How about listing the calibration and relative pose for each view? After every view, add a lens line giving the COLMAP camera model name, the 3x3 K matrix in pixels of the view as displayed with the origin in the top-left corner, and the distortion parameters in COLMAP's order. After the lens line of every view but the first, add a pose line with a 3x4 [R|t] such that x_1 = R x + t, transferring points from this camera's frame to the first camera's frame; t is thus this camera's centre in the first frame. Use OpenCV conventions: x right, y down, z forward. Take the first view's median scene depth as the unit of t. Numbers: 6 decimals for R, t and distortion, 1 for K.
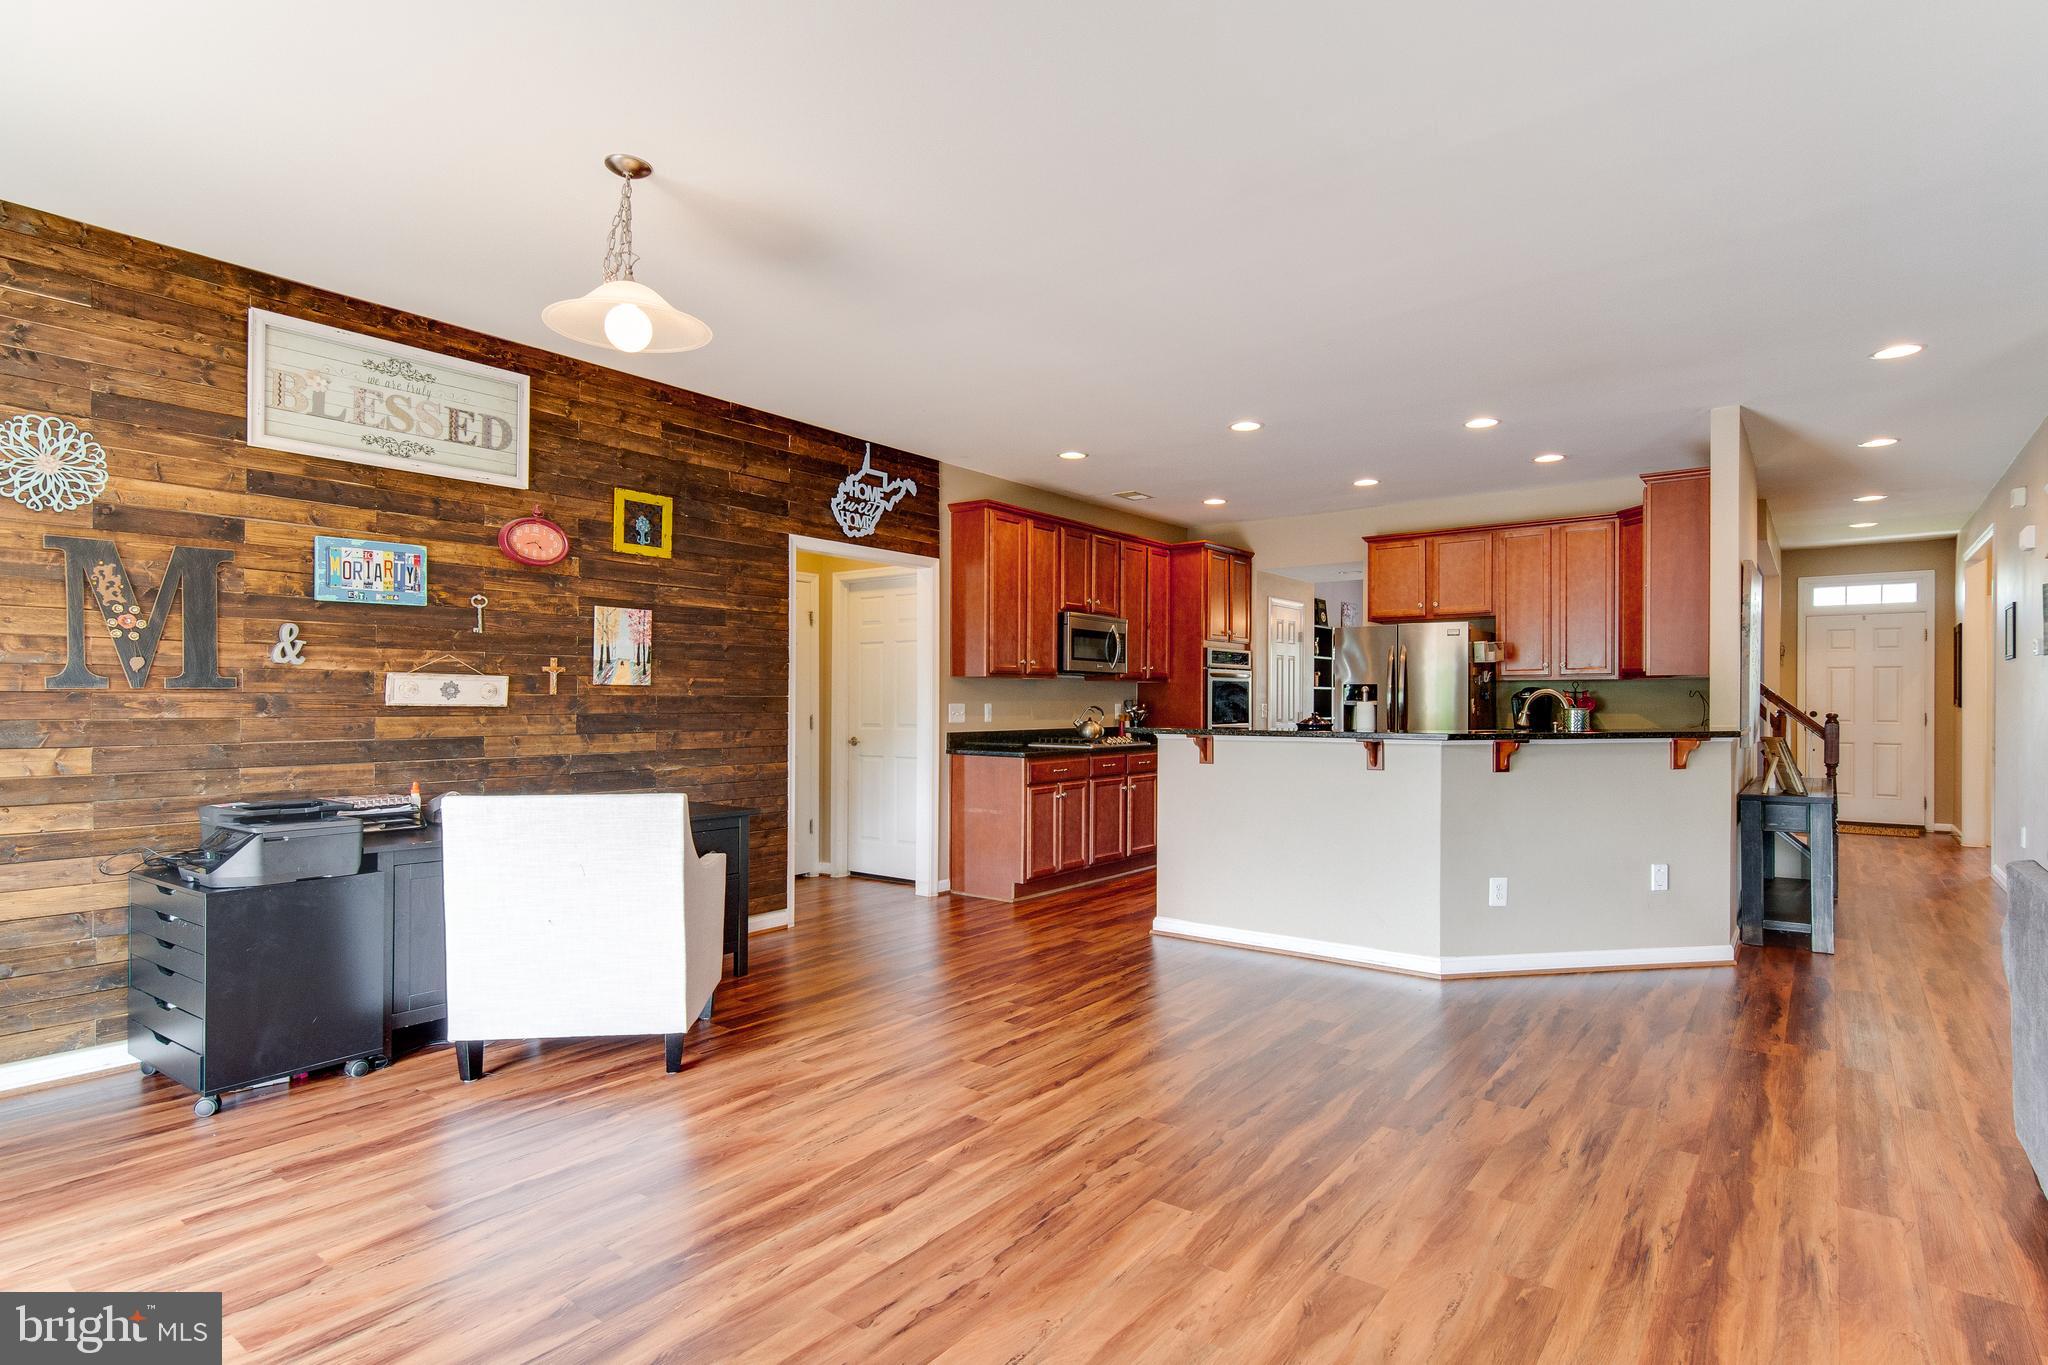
lens RADIAL K [[1038.4, 0, 1056.7], [0, 1038.4, 716.1], [0, 0, 1]] dist [0.019788, -0.012722]
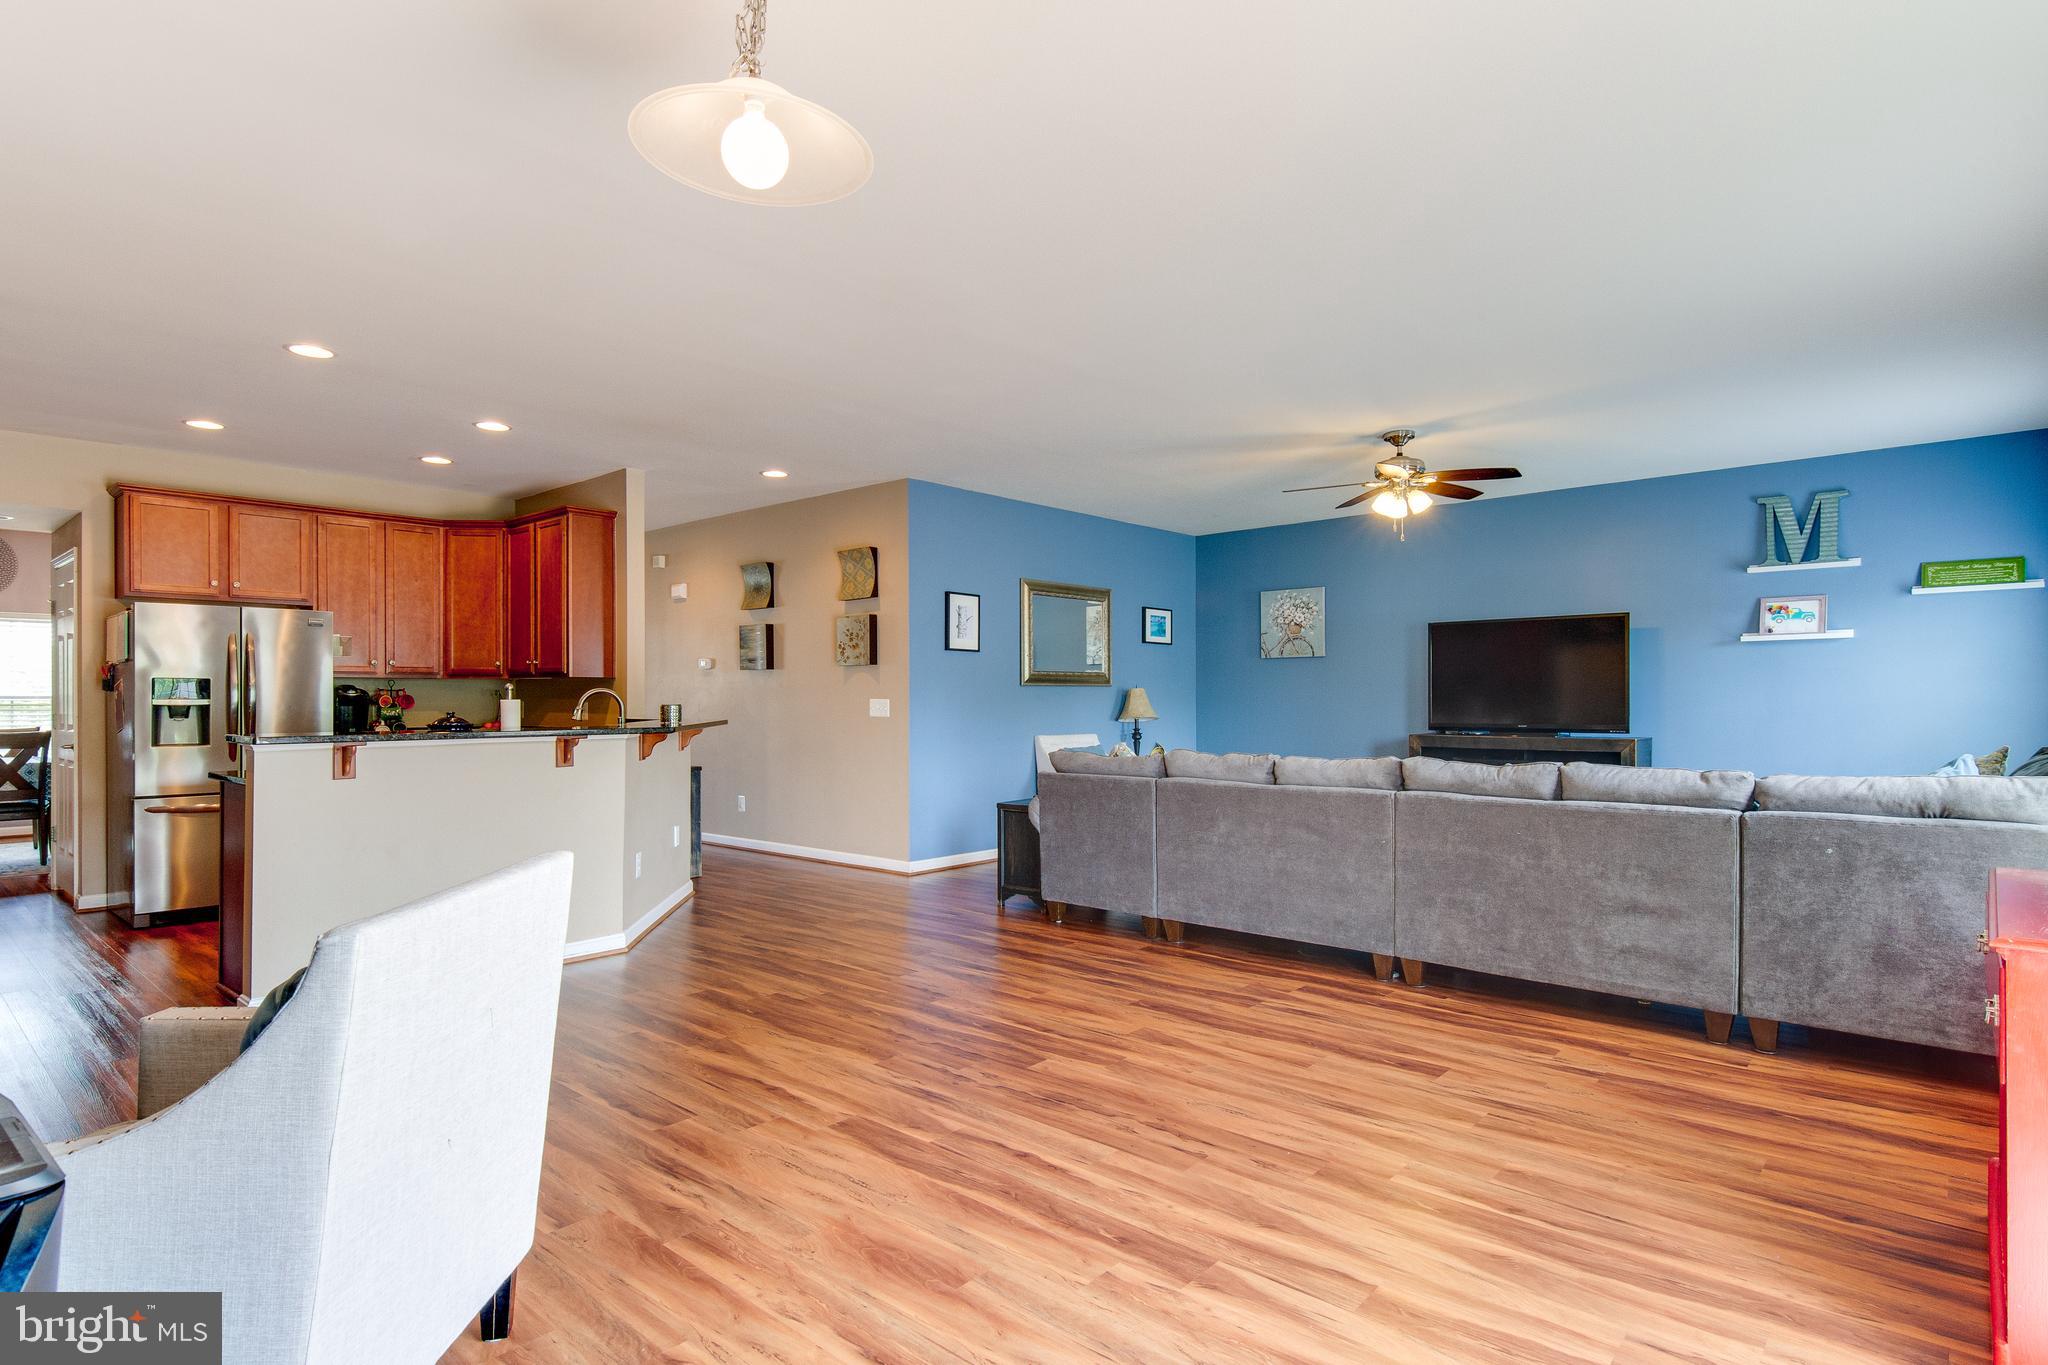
lens RADIAL K [[1038.4, 0, 1010.7], [0, 1038.4, 701.6], [0, 0, 1]] dist [0.019788, -0.012722]
pose [[0.095100, -0.004403, 0.995458, -0.660768], [0.016694, 0.999857, 0.002827, -0.006187], [-0.995328, 0.016350, 0.095160, 0.472321]]
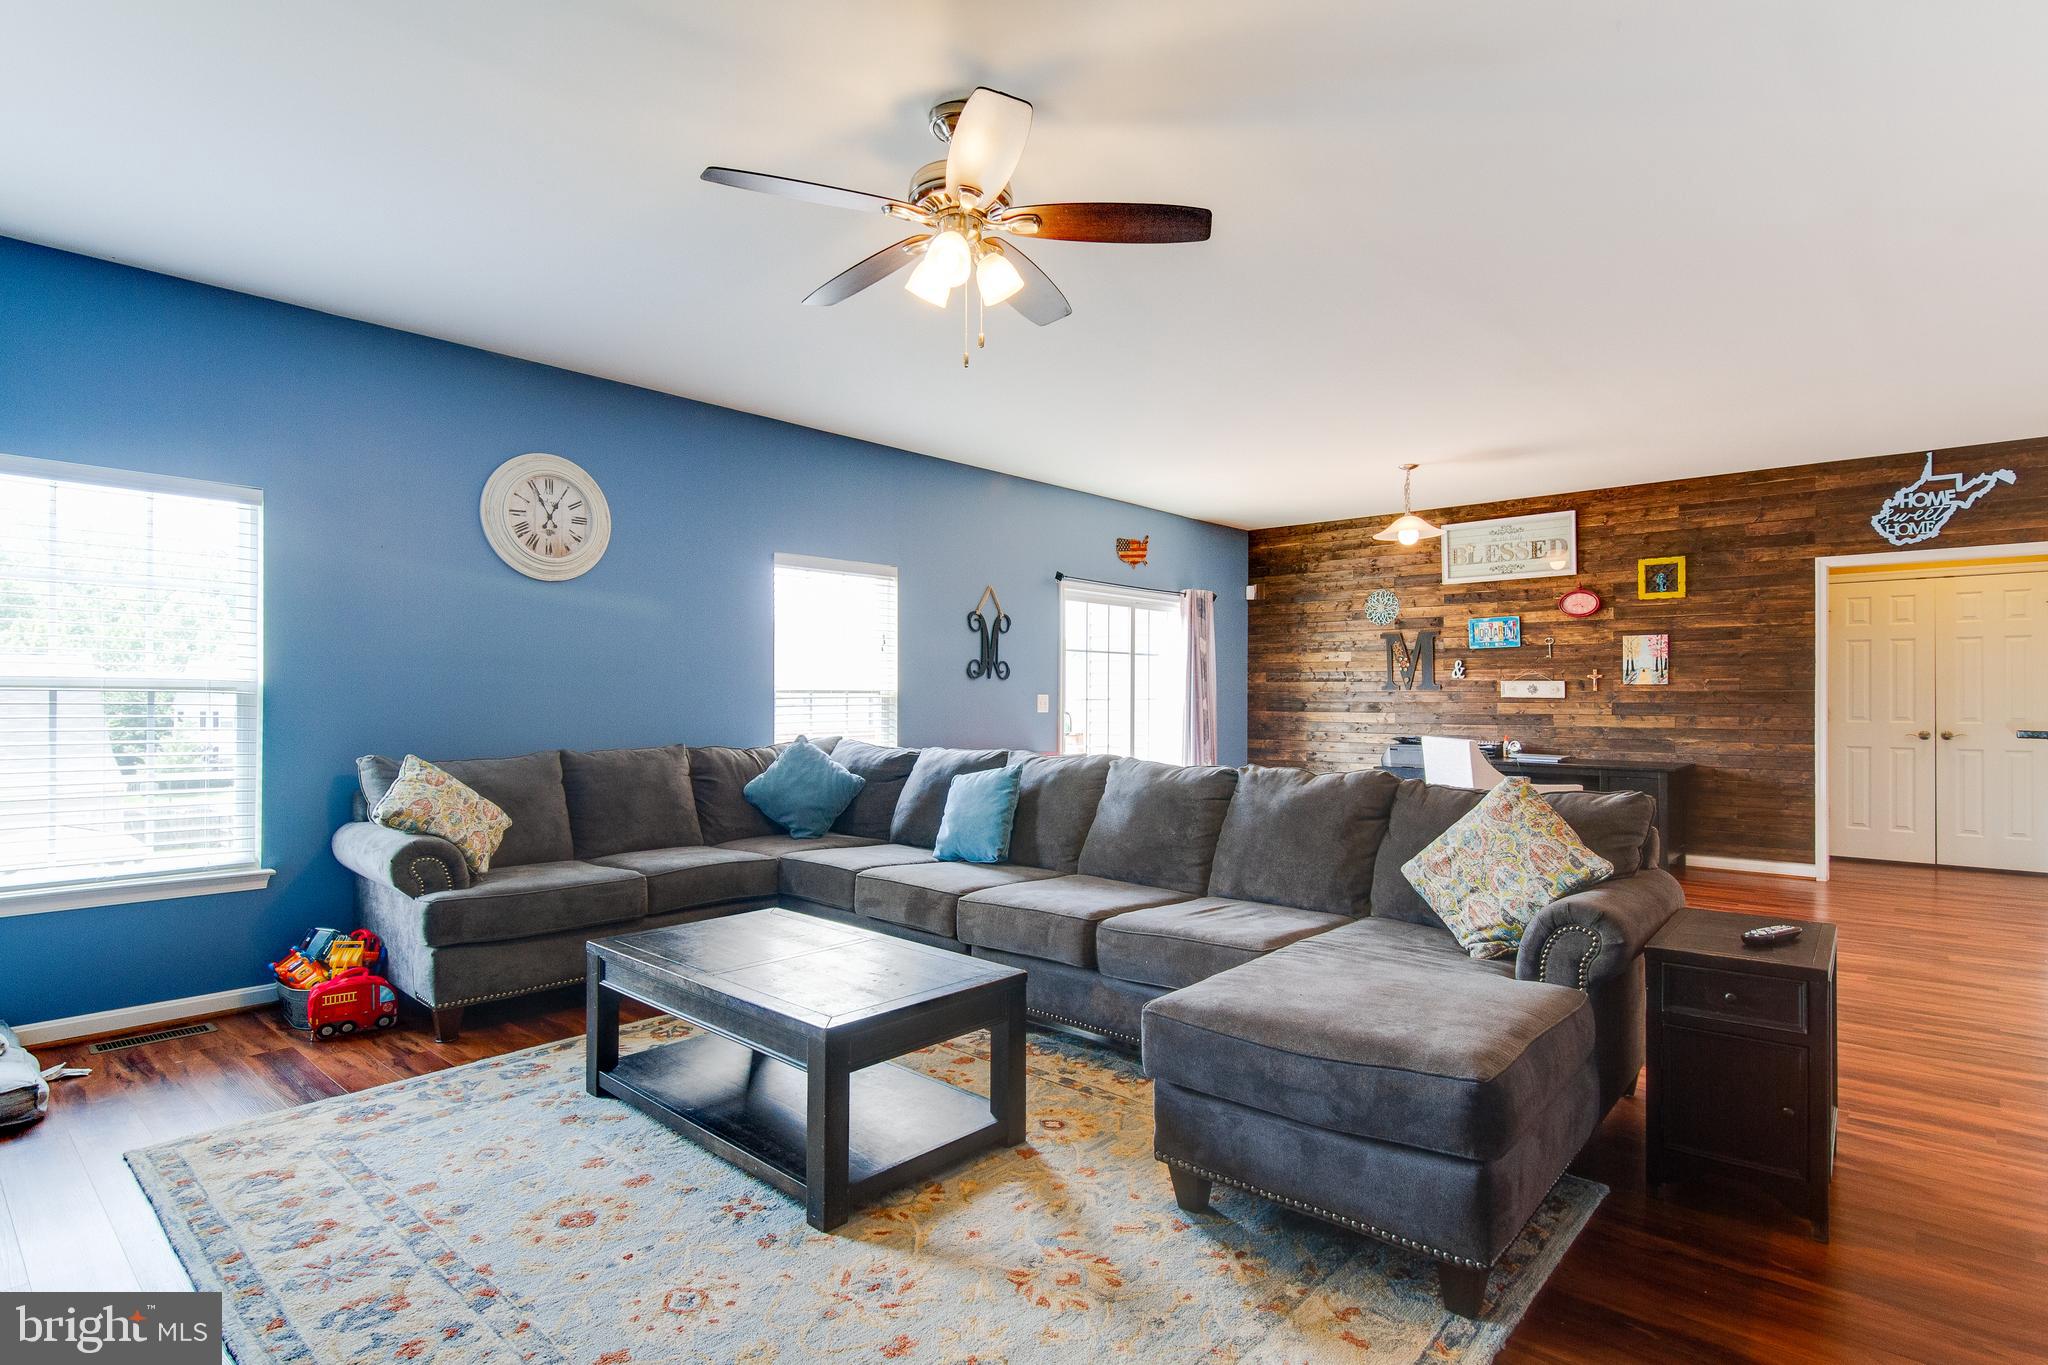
lens RADIAL K [[1038.4, 0, 1019.9], [0, 1038.4, 682.1], [0, 0, 1]] dist [0.019788, -0.012722]
pose [[-0.089141, -0.014133, -0.995919, 1.226892], [-0.013577, 0.999824, -0.012973, -0.000230], [0.995926, 0.012366, -0.089317, 0.210095]]
